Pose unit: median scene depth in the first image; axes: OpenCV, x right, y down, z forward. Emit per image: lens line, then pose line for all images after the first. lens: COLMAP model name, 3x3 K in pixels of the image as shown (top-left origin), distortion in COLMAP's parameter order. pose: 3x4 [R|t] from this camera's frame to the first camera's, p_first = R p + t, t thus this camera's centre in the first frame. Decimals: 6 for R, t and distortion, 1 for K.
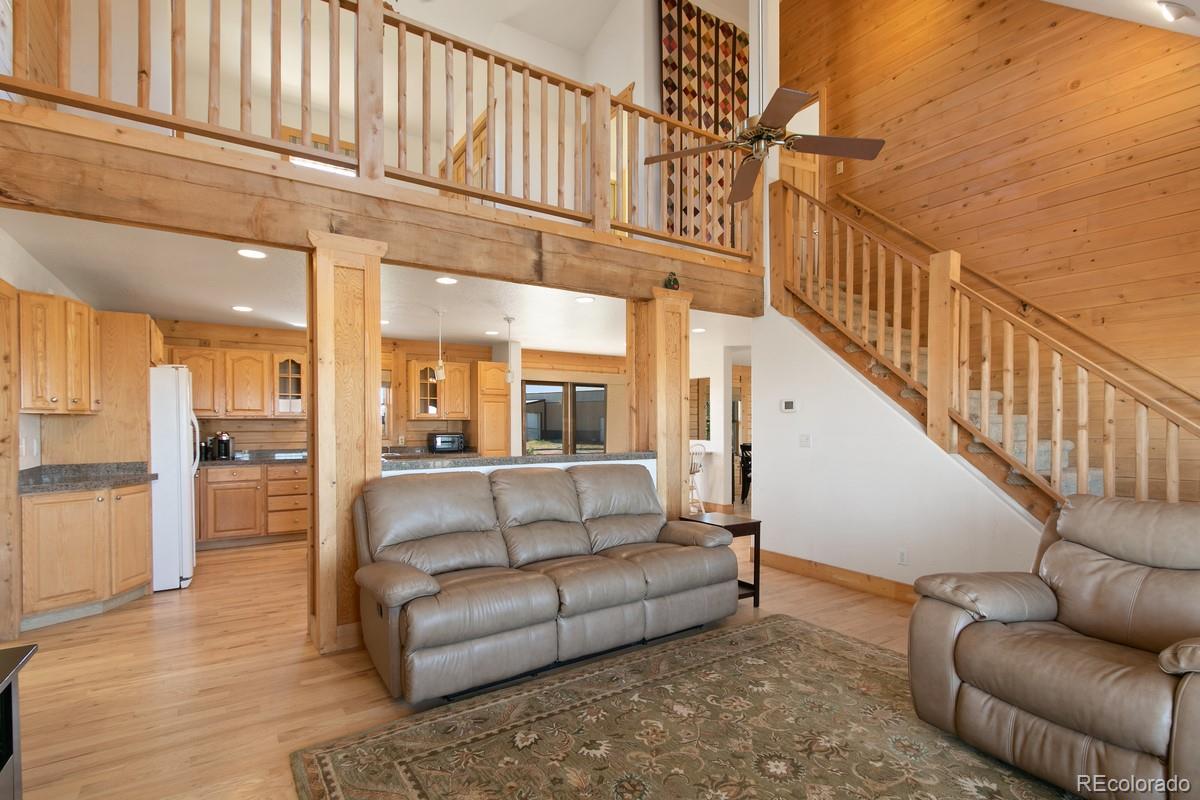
lens RADIAL K [[568.7, 0, 592.6], [0, 568.7, 430.3], [0, 0, 1]] dist [0.000948, -0.000197]
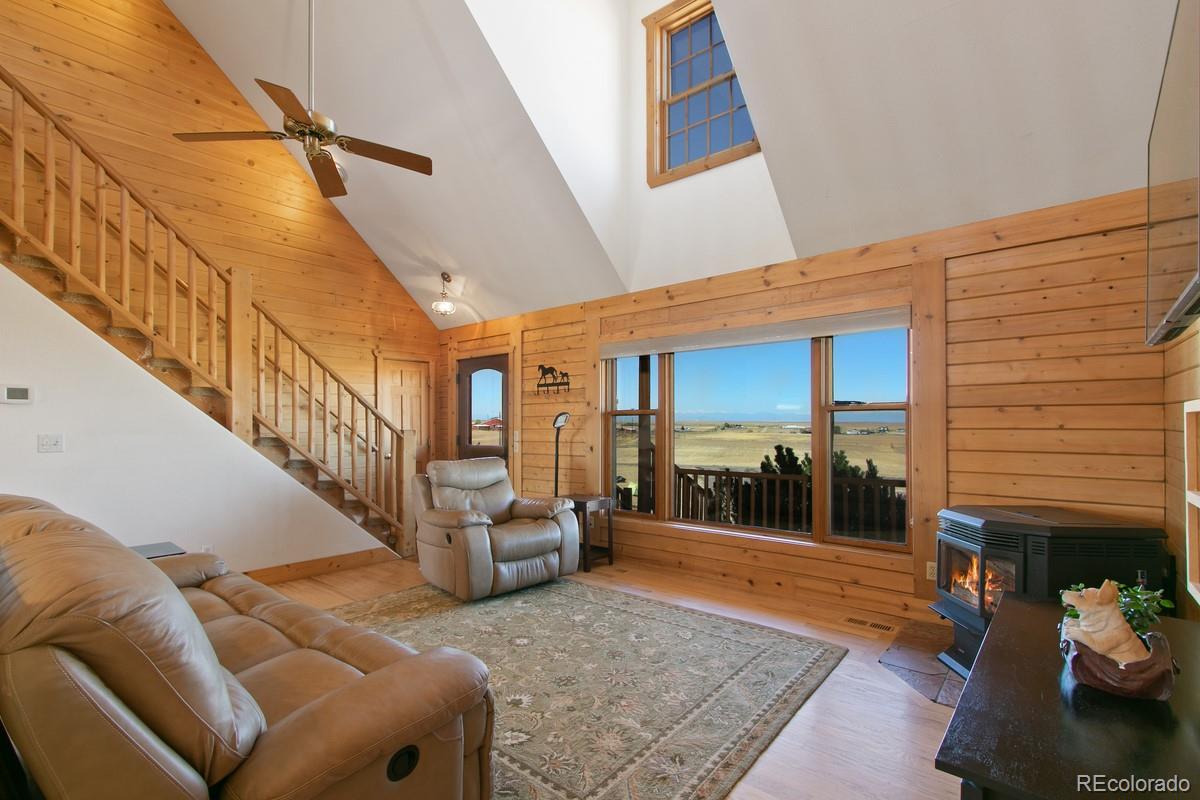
lens RADIAL K [[547.5, 0, 593.5], [0, 547.5, 424.8], [0, 0, 1]] dist [-0.000349, -0.000191]
pose [[-0.293035, 0.000981, 0.956101, -0.548060], [0.009562, 0.999952, 0.001904, -0.000918], [-0.956054, 0.009700, -0.293030, 0.584826]]
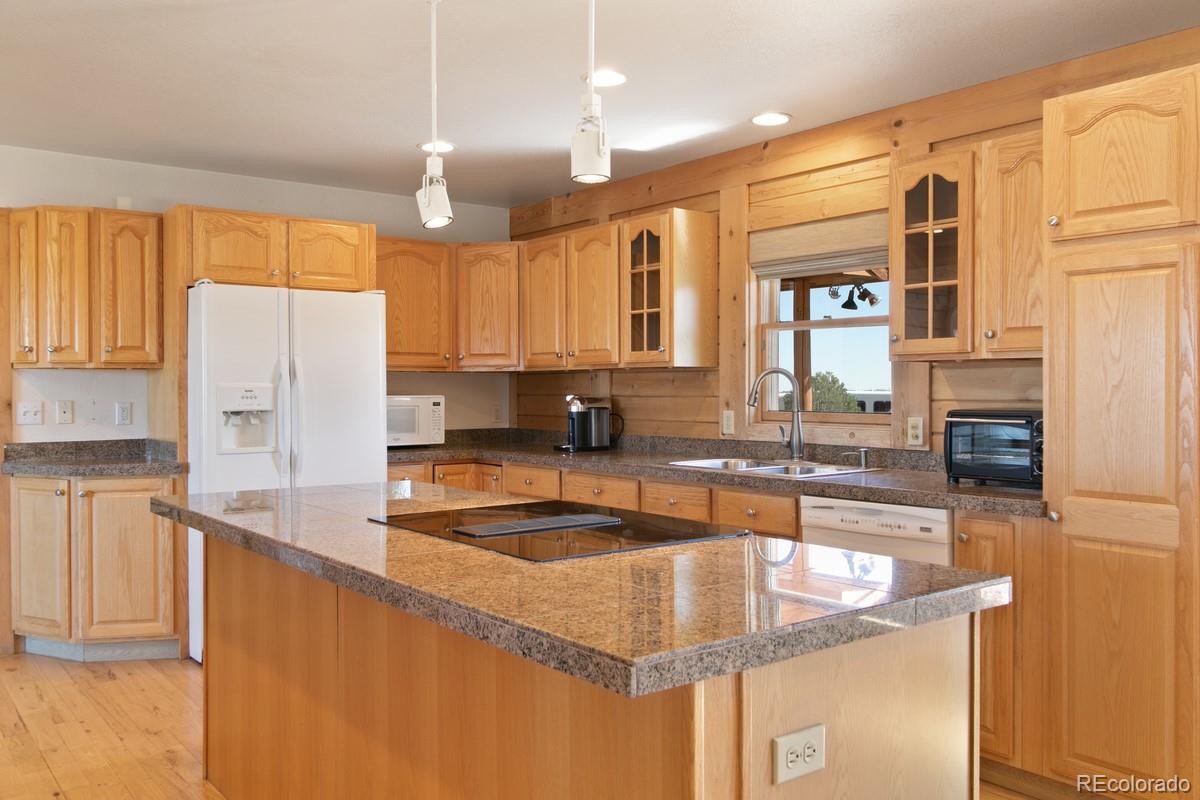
lens RADIAL K [[977.0, 0, 597.2], [0, 977.0, 387.4], [0, 0, 1]] dist [-0.008244, -0.001711]
pose [[0.086531, 0.001627, -0.996248, 0.300137], [-0.006058, 0.999981, 0.001107, -0.008964], [0.996231, 0.005939, 0.086539, 1.333221]]
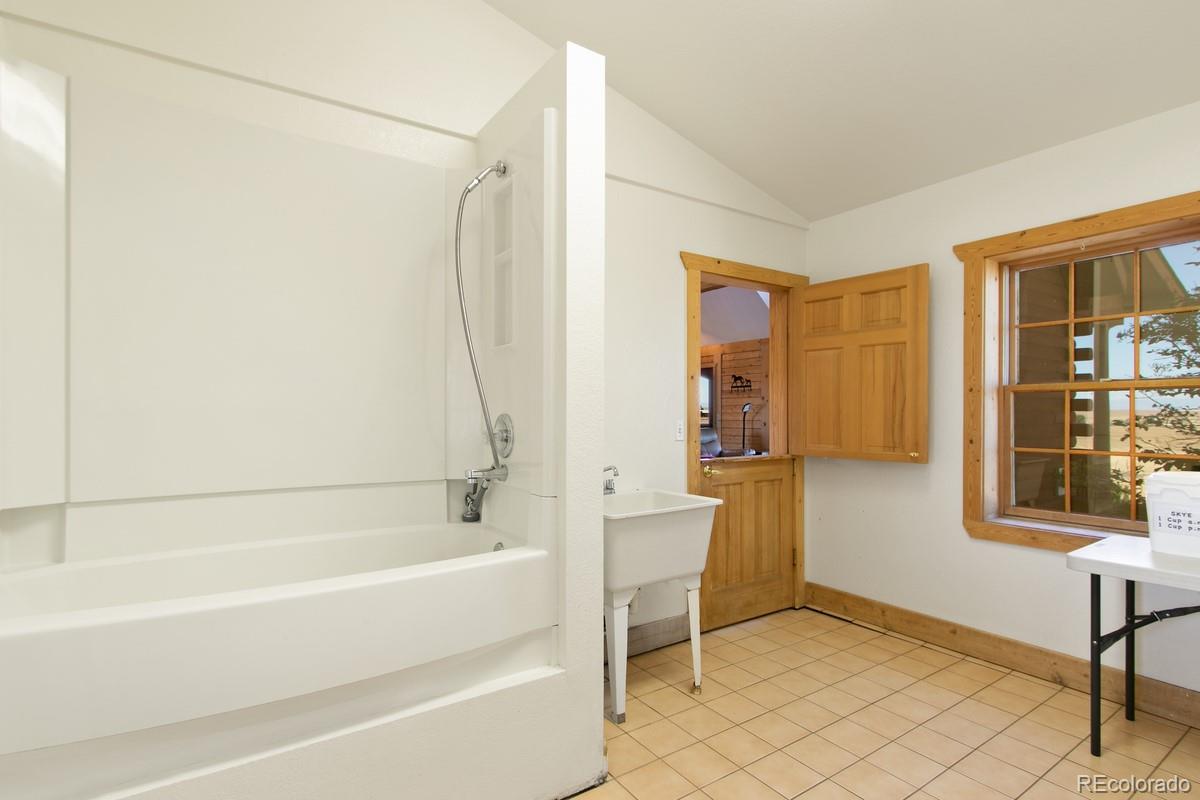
lens RADIAL K [[544.4, 0, 594.0], [0, 544.4, 406.4], [0, 0, 1]] dist [0.000231, 0.000018]
pose [[0.014041, 0.004346, 0.999892, -1.445706], [0.010124, 0.999939, -0.004488, -0.011484], [-0.999850, 0.010186, 0.013996, 0.848285]]
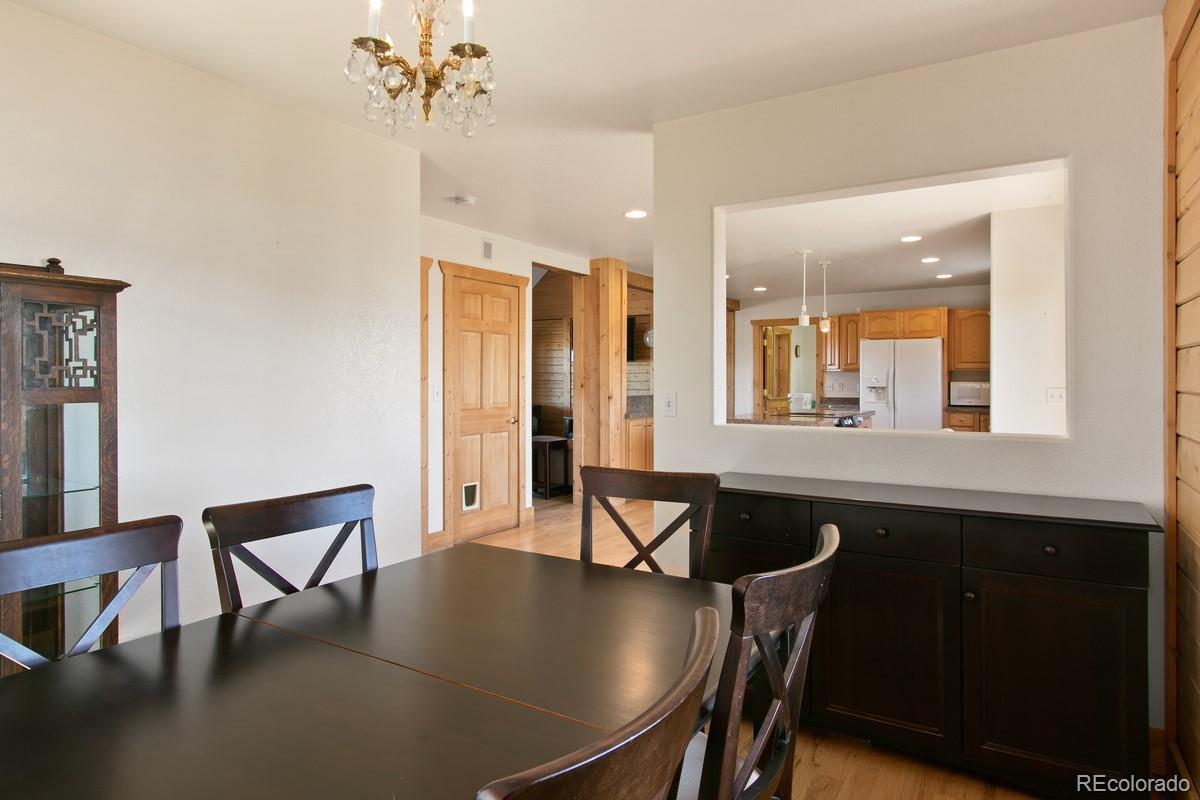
lens RADIAL K [[714.5, 0, 577.0], [0, 714.5, 378.4], [0, 0, 1]] dist [0.002438, 0.000684]
pose [[-0.909685, 0.000045, -0.415299, 0.840312], [-0.003384, 0.999966, 0.007522, -0.016726], [0.415285, 0.008248, -0.909654, 2.524658]]
